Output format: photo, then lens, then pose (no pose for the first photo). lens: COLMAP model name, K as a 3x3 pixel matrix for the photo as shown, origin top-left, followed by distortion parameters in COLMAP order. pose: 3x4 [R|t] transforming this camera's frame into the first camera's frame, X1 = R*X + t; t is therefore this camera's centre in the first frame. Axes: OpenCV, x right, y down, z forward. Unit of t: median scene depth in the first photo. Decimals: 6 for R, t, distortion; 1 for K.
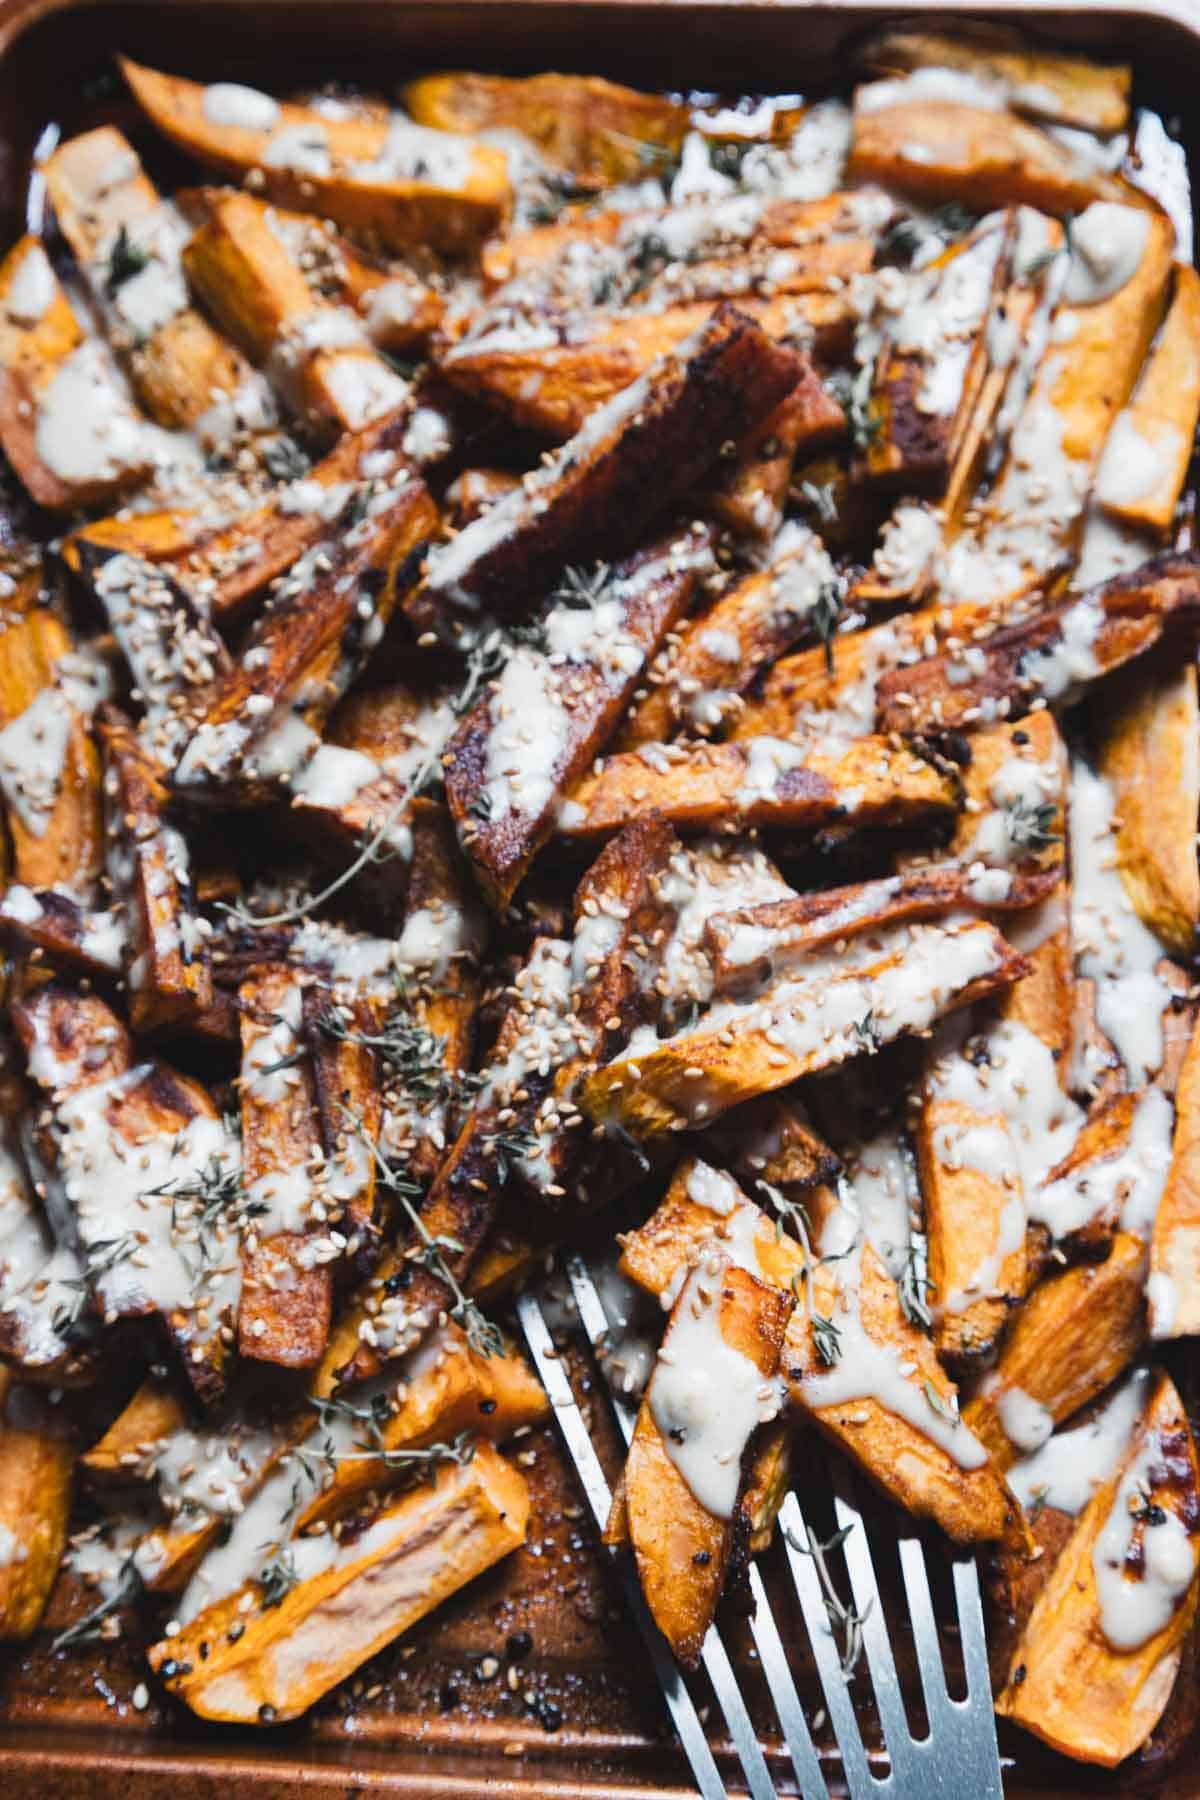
lens RADIAL K [[2664.2, 0, 586.2], [0, 2664.2, 869.0], [0, 0, 1]] dist [-0.011000, 0.000000]
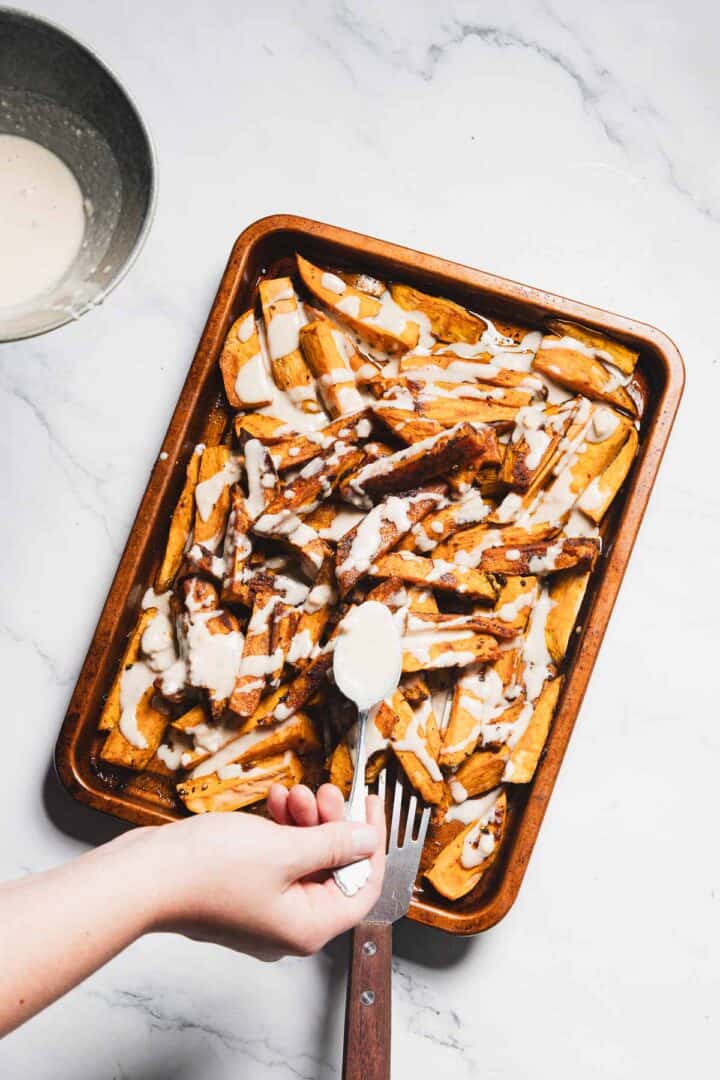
lens RADIAL K [[2230.9, 0, 363.1], [0, 2230.9, 542.8], [0, 0, 1]] dist [0.019341, 0.000000]
pose [[0.962247, 0.271003, -0.025260, 0.039519], [-0.264034, 0.951960, 0.155109, -0.446693], [0.066082, -0.142583, 0.987574, -1.549296]]
